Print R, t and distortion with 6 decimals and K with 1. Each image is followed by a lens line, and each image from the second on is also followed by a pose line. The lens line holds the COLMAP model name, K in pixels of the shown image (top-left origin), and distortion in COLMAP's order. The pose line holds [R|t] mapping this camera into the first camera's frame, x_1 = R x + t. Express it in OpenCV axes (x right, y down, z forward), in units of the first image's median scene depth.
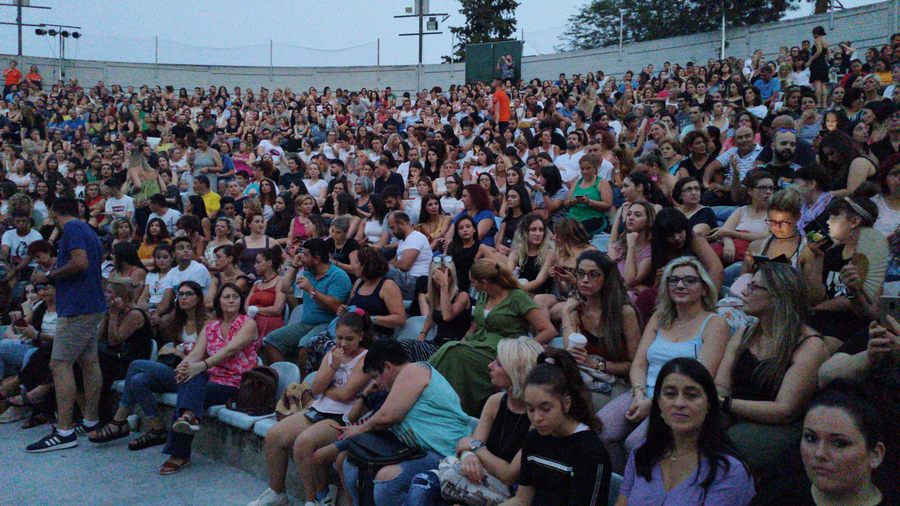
lens RADIAL K [[676.8, 0, 450.0], [0, 676.8, 253.0], [0, 0, 1]] dist [0.088219, -0.117201]
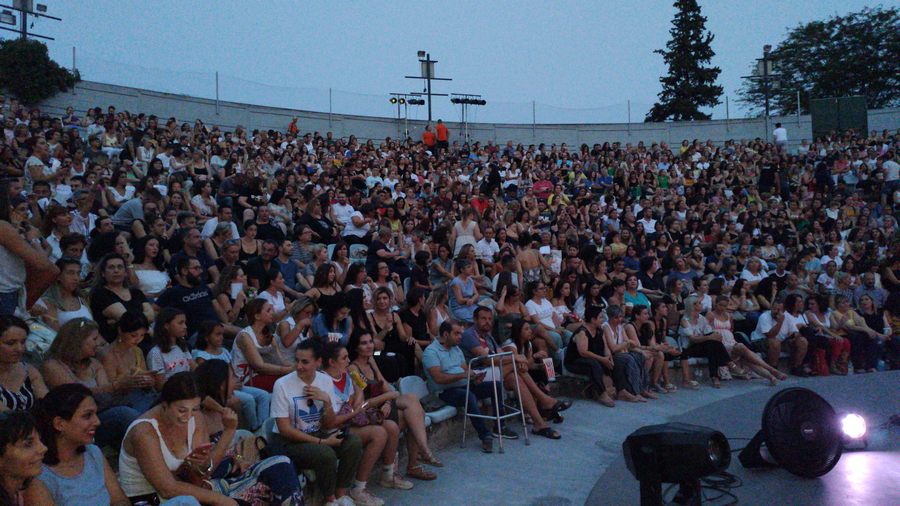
lens RADIAL K [[676.8, 0, 450.0], [0, 676.8, 253.0], [0, 0, 1]] dist [0.088219, -0.117201]
pose [[0.999114, -0.028556, 0.030909, -0.750424], [0.030023, 0.998391, -0.048099, -0.008192], [-0.029485, 0.048985, 0.998364, -0.164721]]
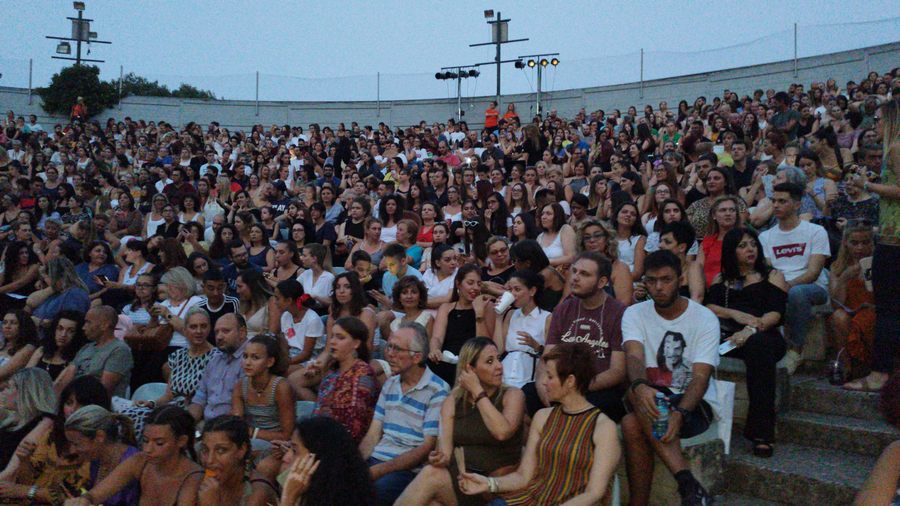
lens RADIAL K [[676.8, 0, 450.0], [0, 676.8, 253.0], [0, 0, 1]] dist [0.088219, -0.117201]
pose [[0.835707, -0.022738, -0.548705, -0.213797], [-0.017100, 0.997581, -0.067384, -0.013732], [0.548910, 0.065696, 0.833296, 0.251325]]
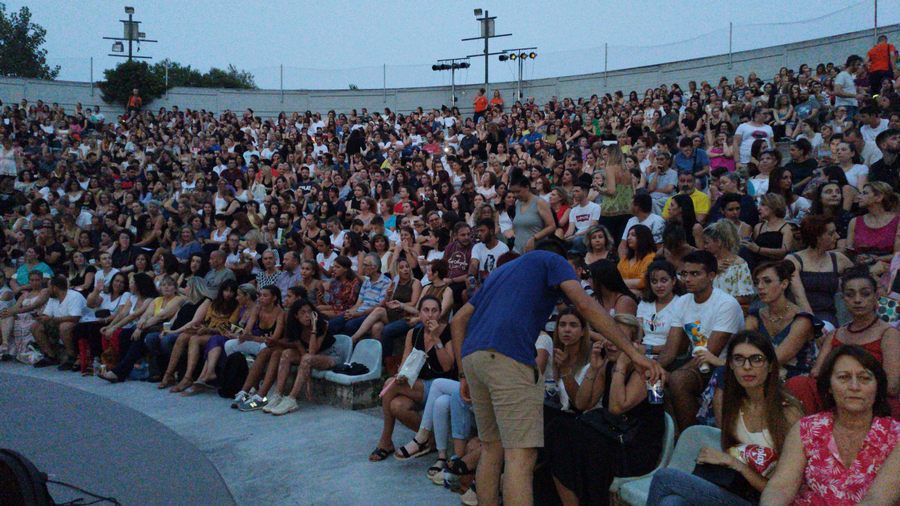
lens RADIAL K [[676.8, 0, 450.0], [0, 676.8, 253.0], [0, 0, 1]] dist [0.088219, -0.117201]
pose [[0.820378, 0.000158, -0.571822, -0.068157], [-0.010600, 0.999832, -0.014932, -0.002609], [0.571724, 0.018311, 0.820242, 0.106242]]
